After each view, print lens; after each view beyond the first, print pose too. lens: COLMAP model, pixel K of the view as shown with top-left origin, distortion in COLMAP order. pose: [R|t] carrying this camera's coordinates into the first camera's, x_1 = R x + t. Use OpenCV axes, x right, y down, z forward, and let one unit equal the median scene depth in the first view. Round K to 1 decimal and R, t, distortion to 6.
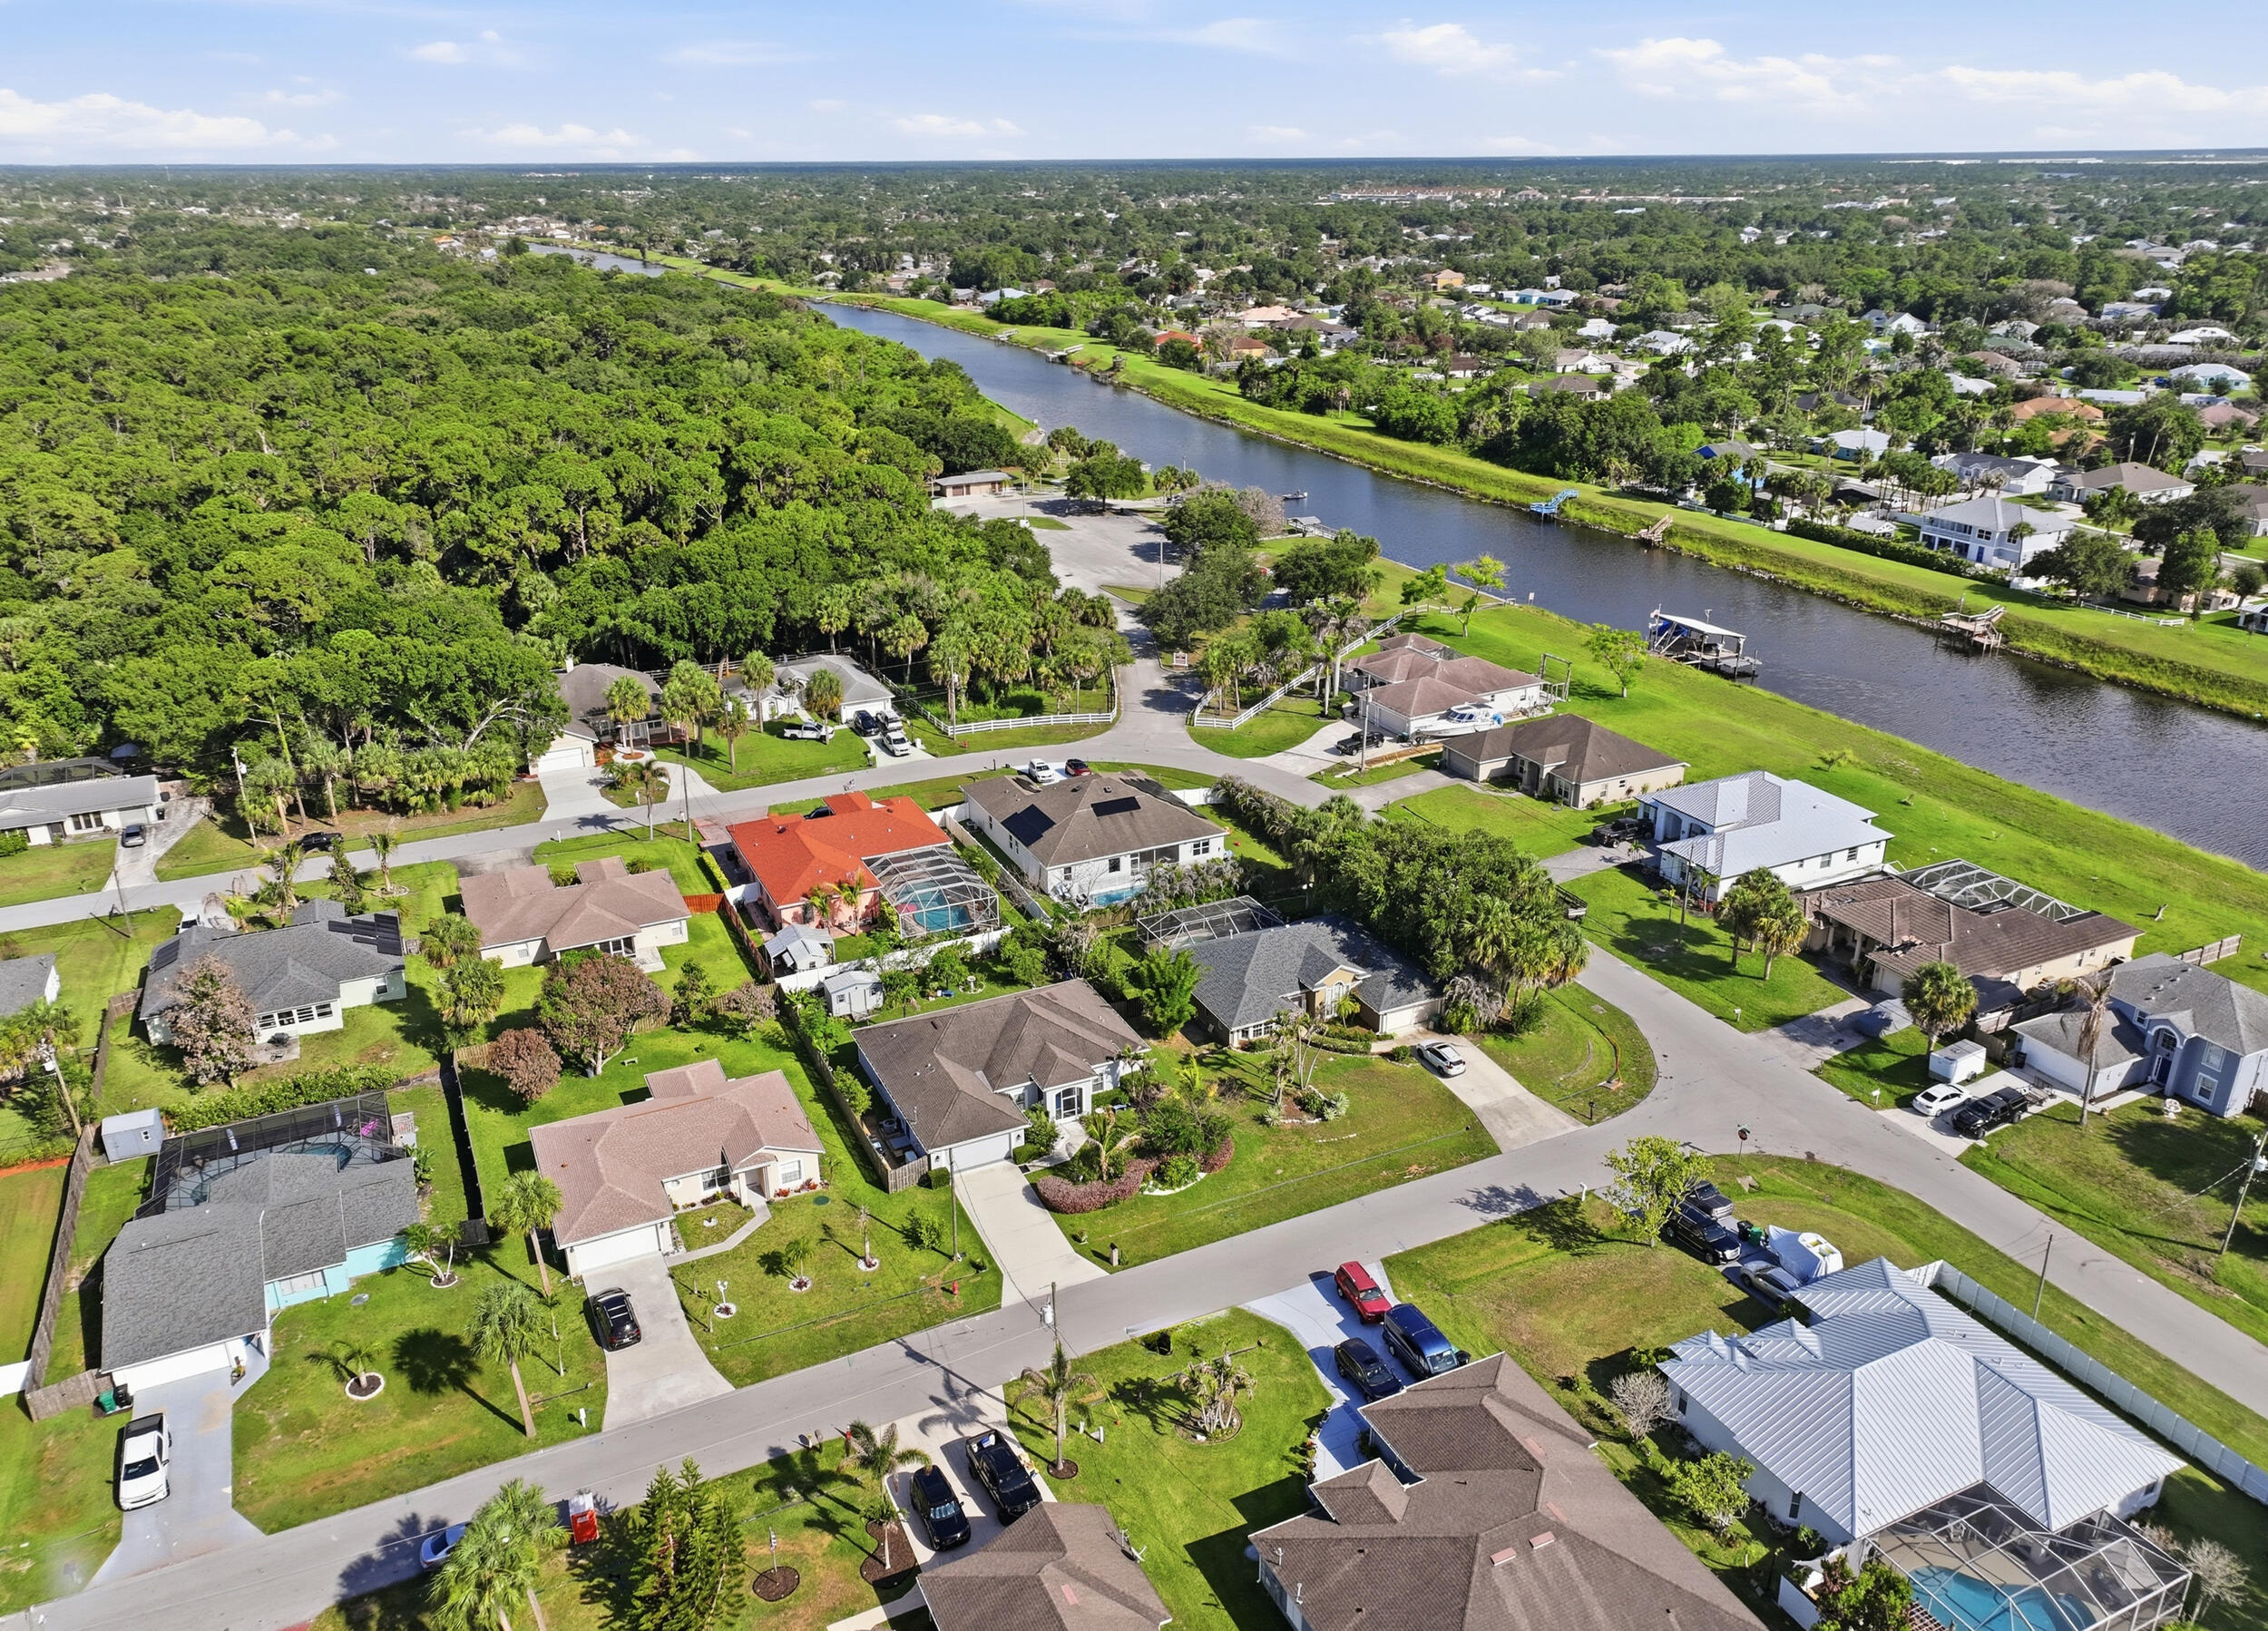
lens RADIAL K [[1603.9, 0, 1134.0], [0, 1603.9, 815.5], [0, 0, 1]] dist [0.007364, 0.004146]
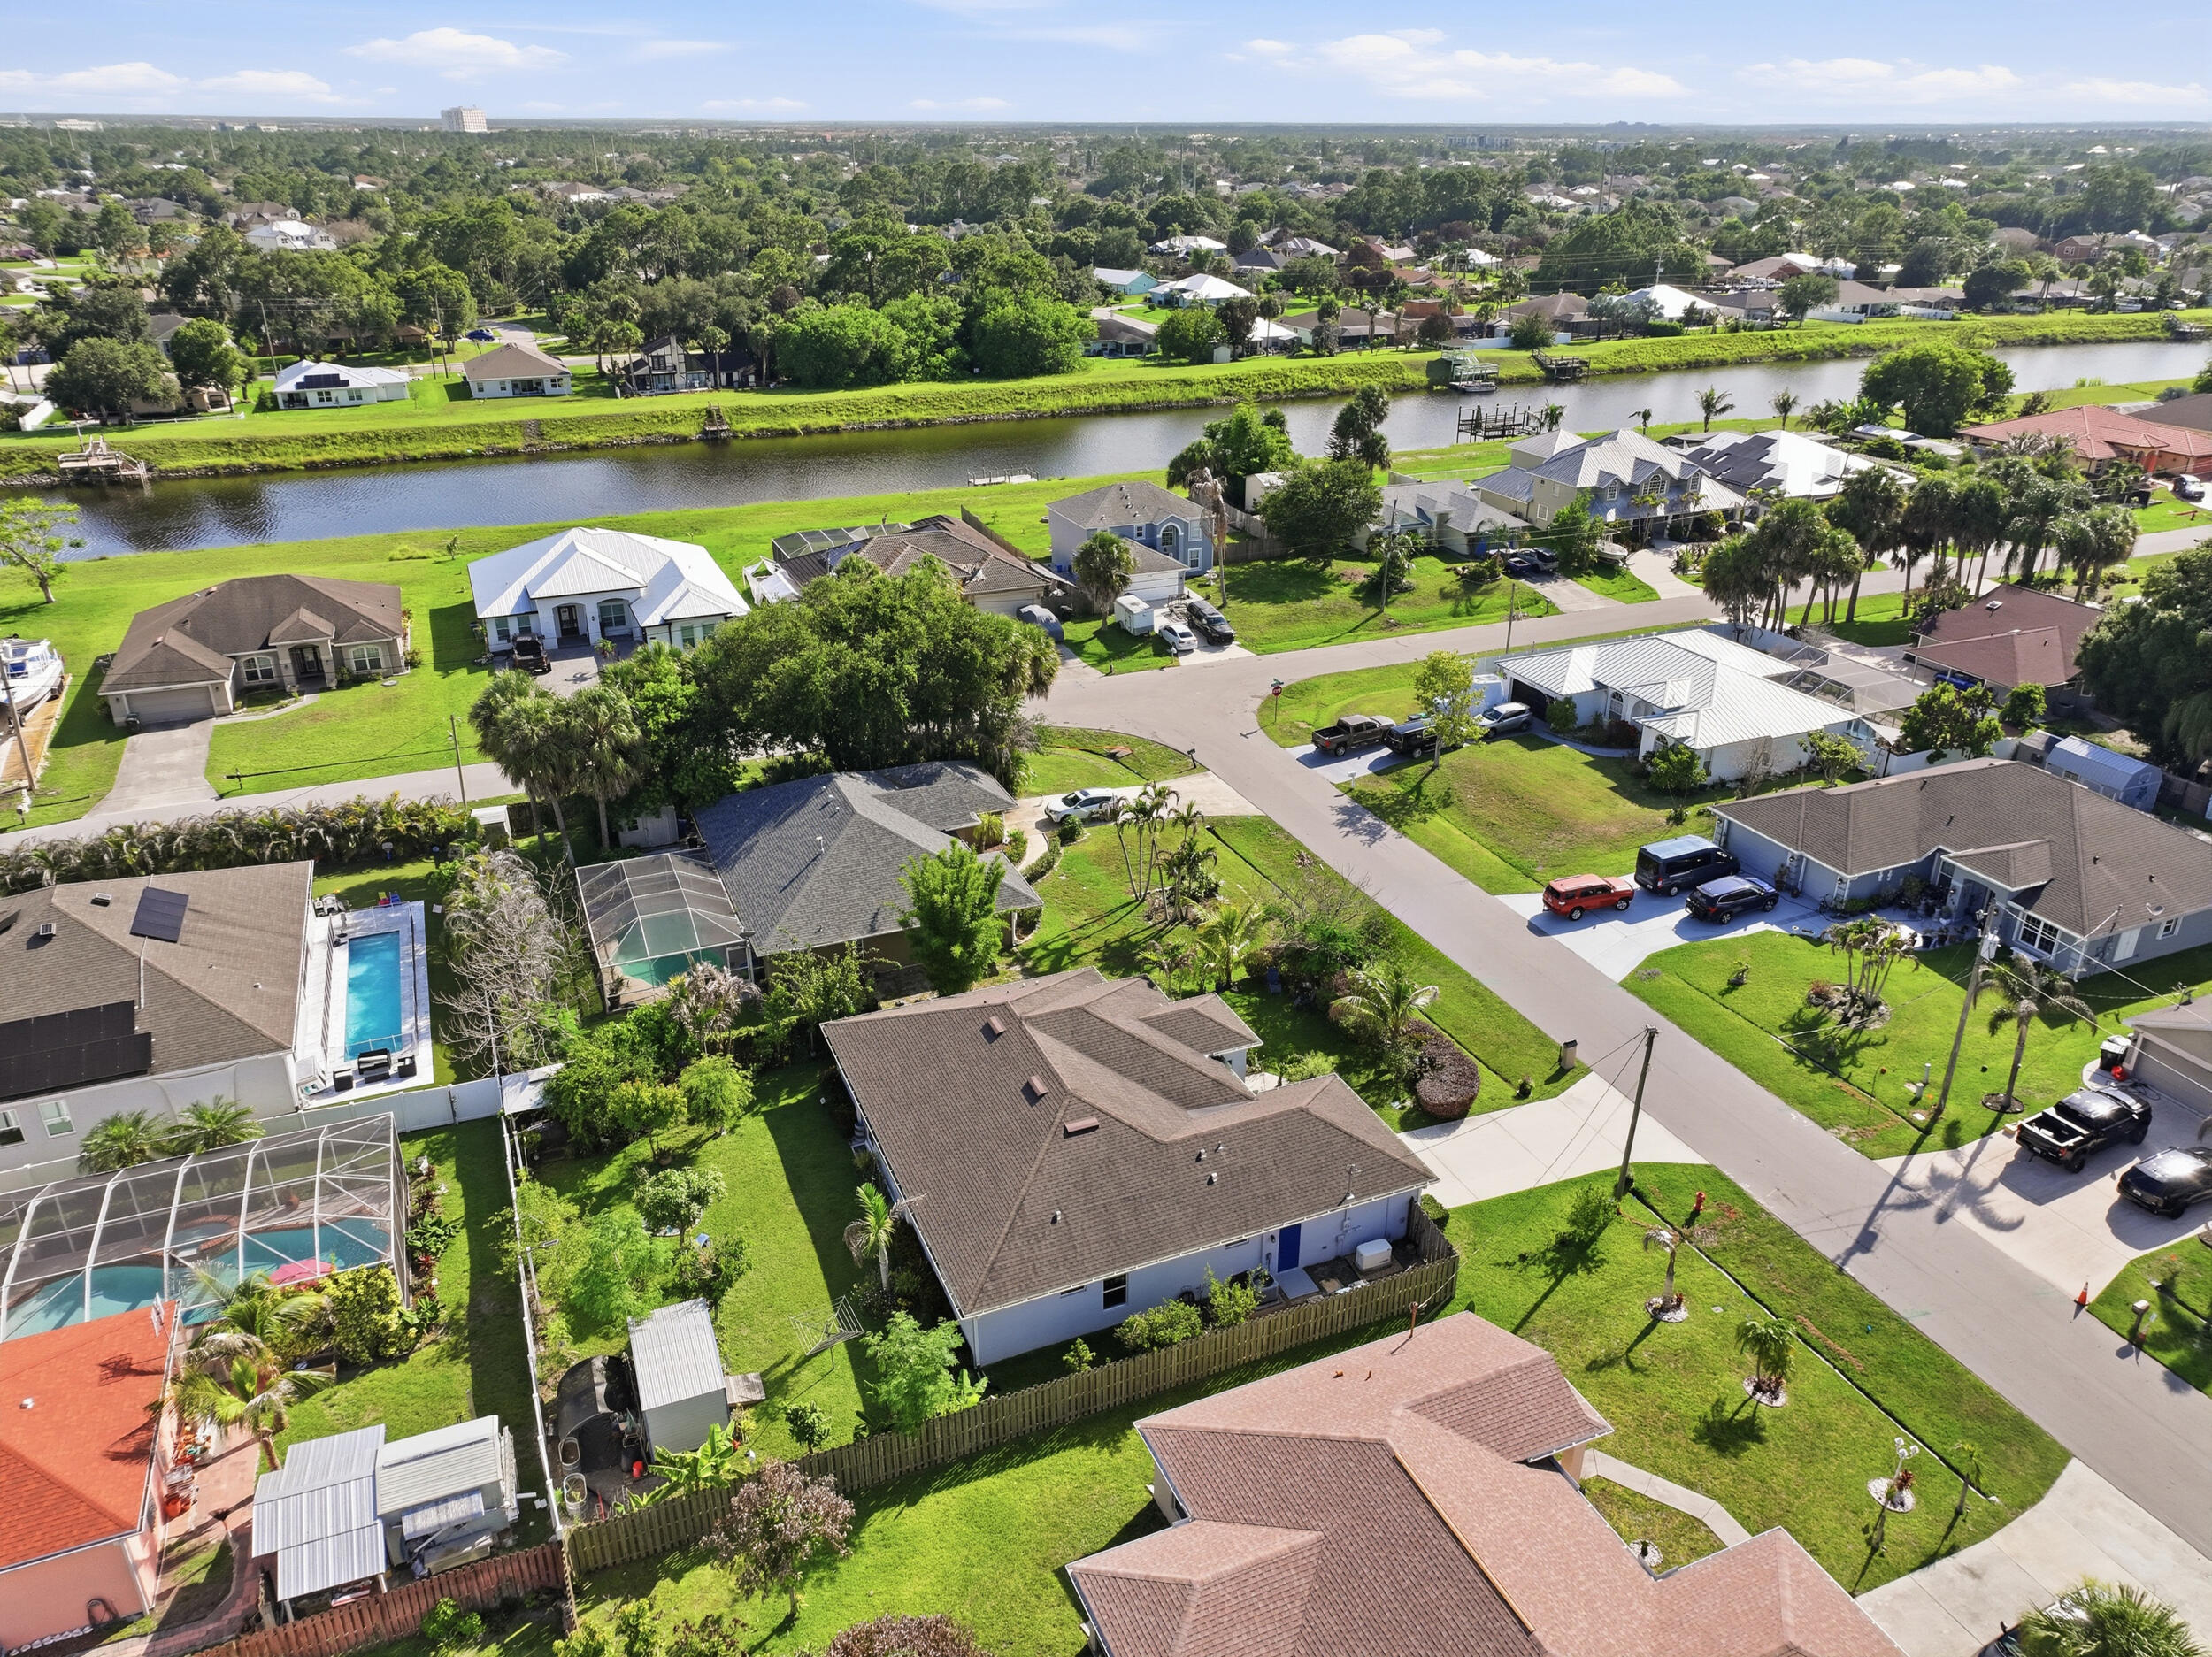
lens RADIAL K [[1571.2, 0, 1108.0], [0, 1571.2, 818.4], [0, 0, 1]] dist [-0.005303, 0.024256]
pose [[0.040516, -0.398582, 0.916237, -0.345553], [0.373206, 0.856660, 0.356162, -0.075811], [-0.926863, 0.327515, 0.183461, 0.585505]]
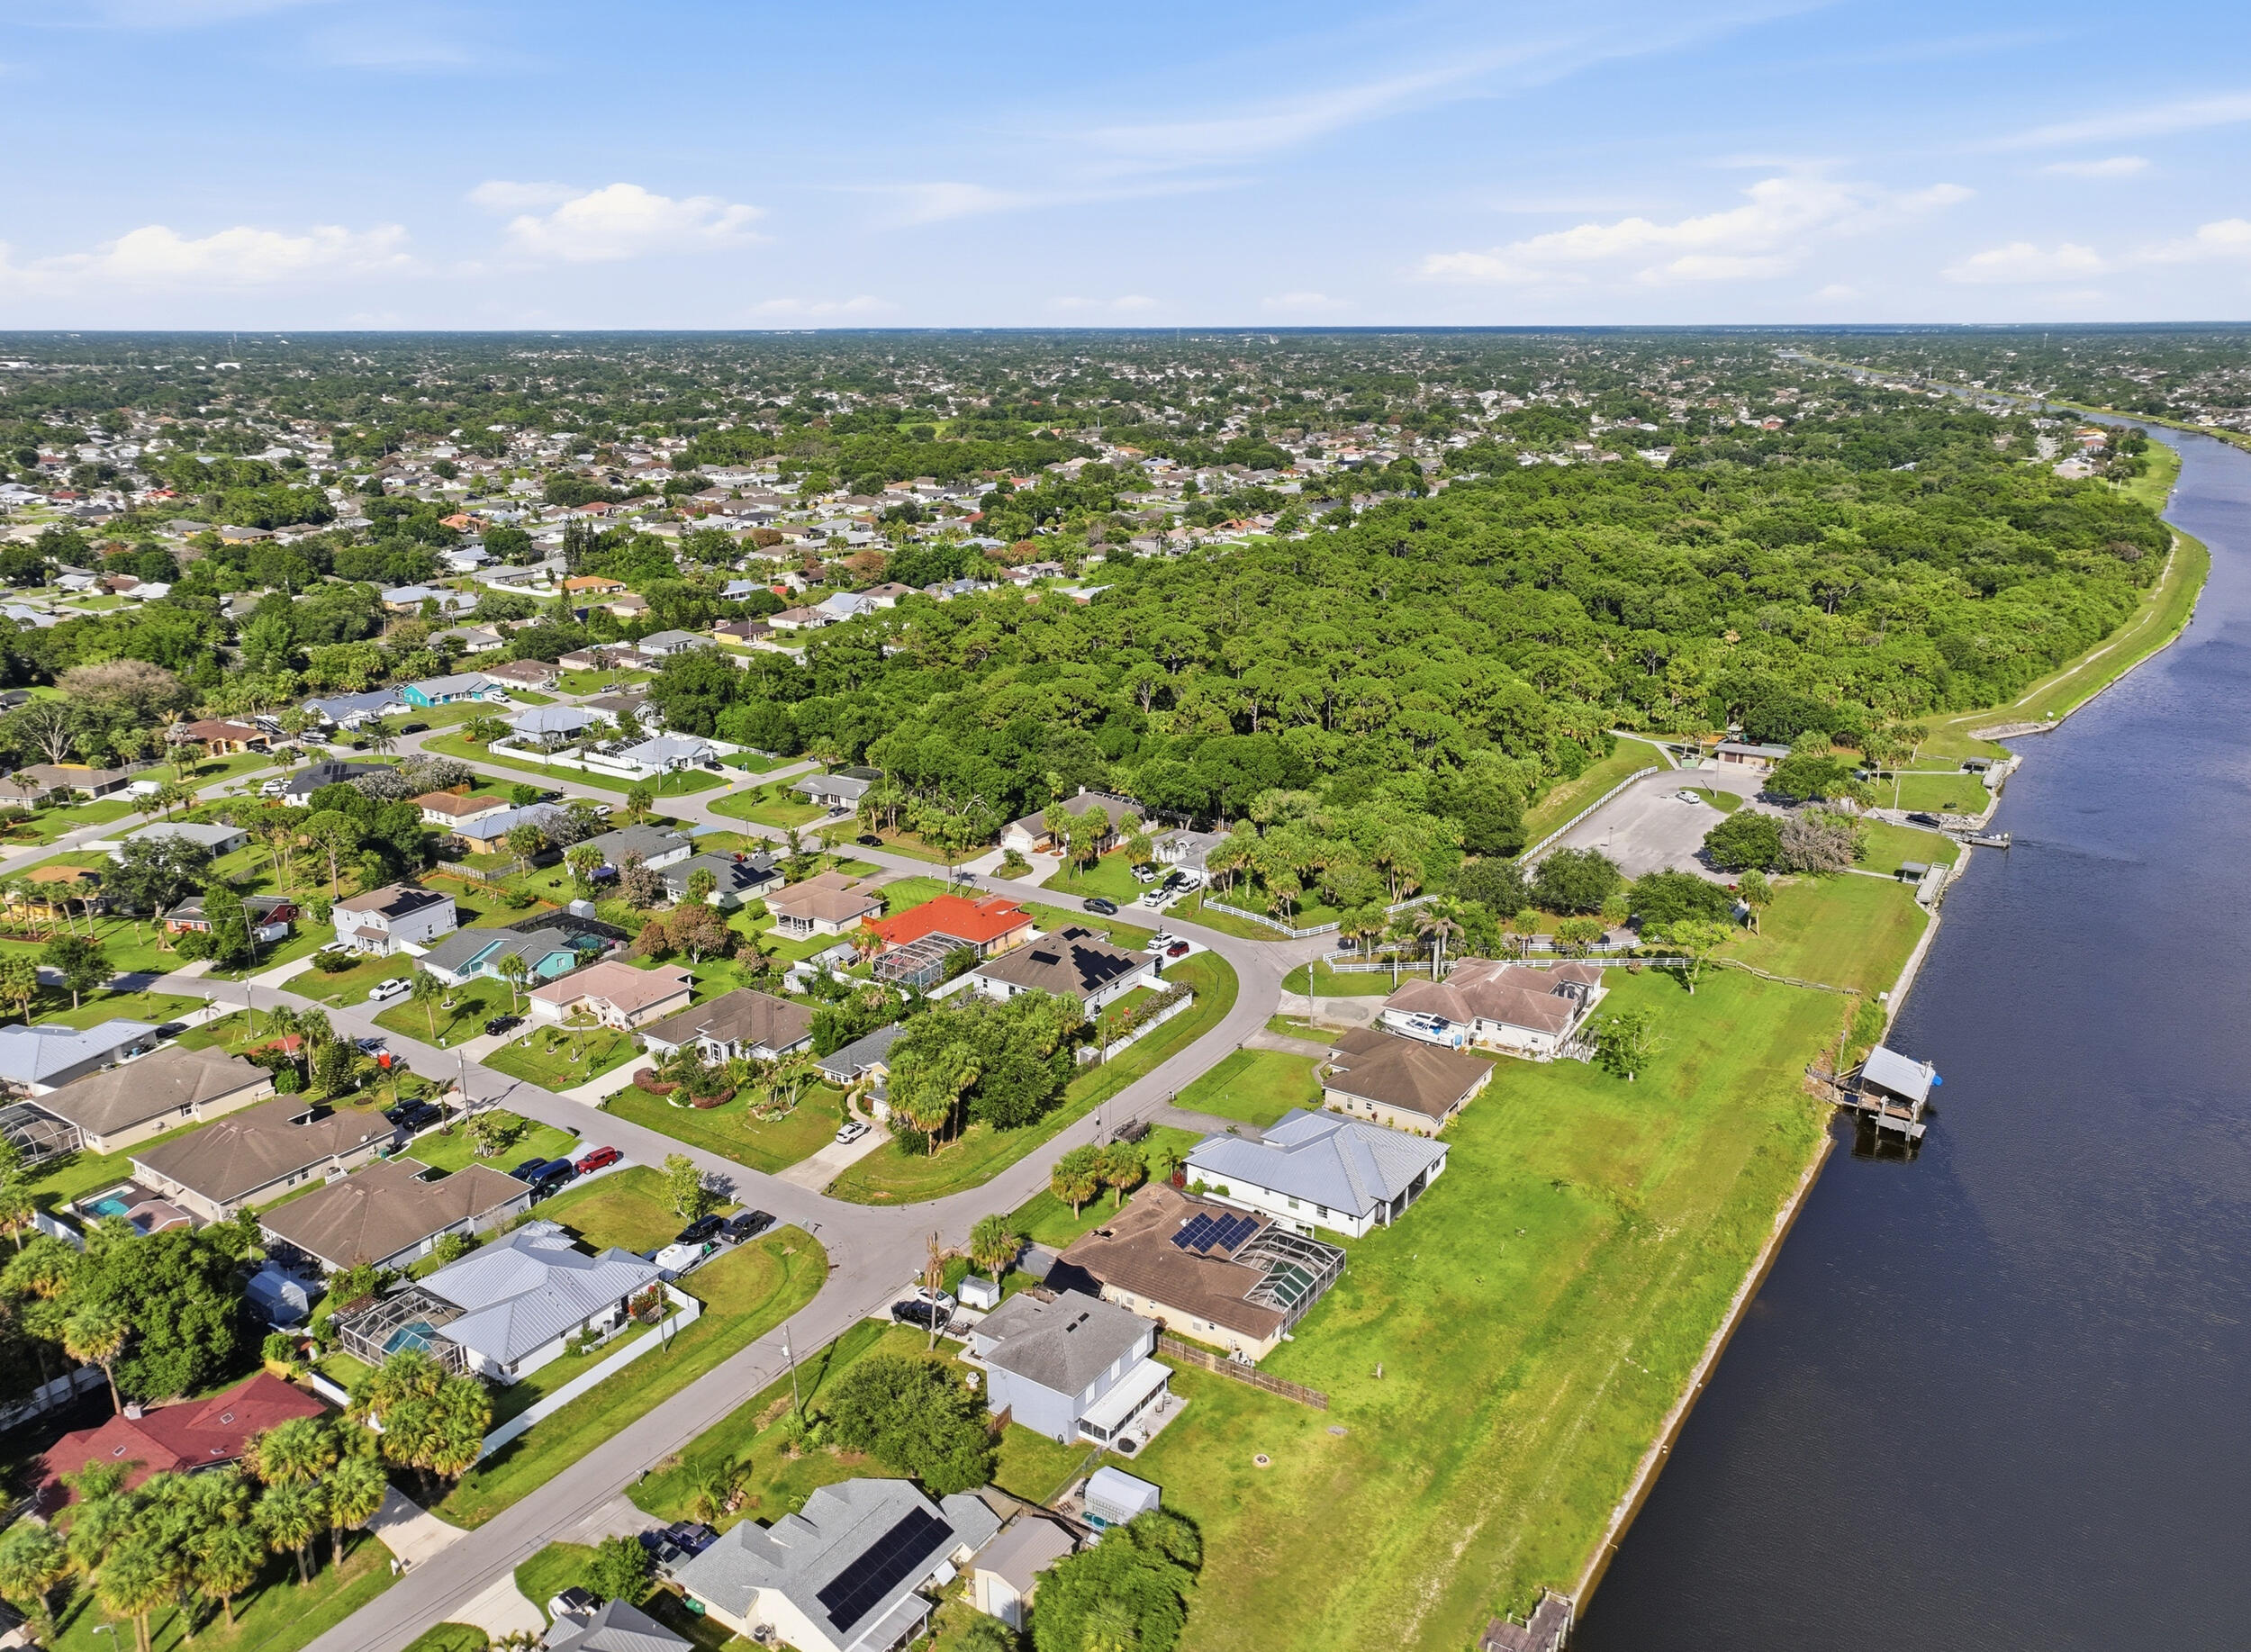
lens RADIAL K [[1585.6, 0, 1152.2], [0, 1585.6, 826.2], [0, 0, 1]] dist [0.000296, -0.000001]
pose [[0.523242, 0.258061, -0.812172, 1.032947], [-0.322552, 0.942115, 0.091545, -0.246594], [0.788783, 0.214067, 0.576192, 0.196067]]
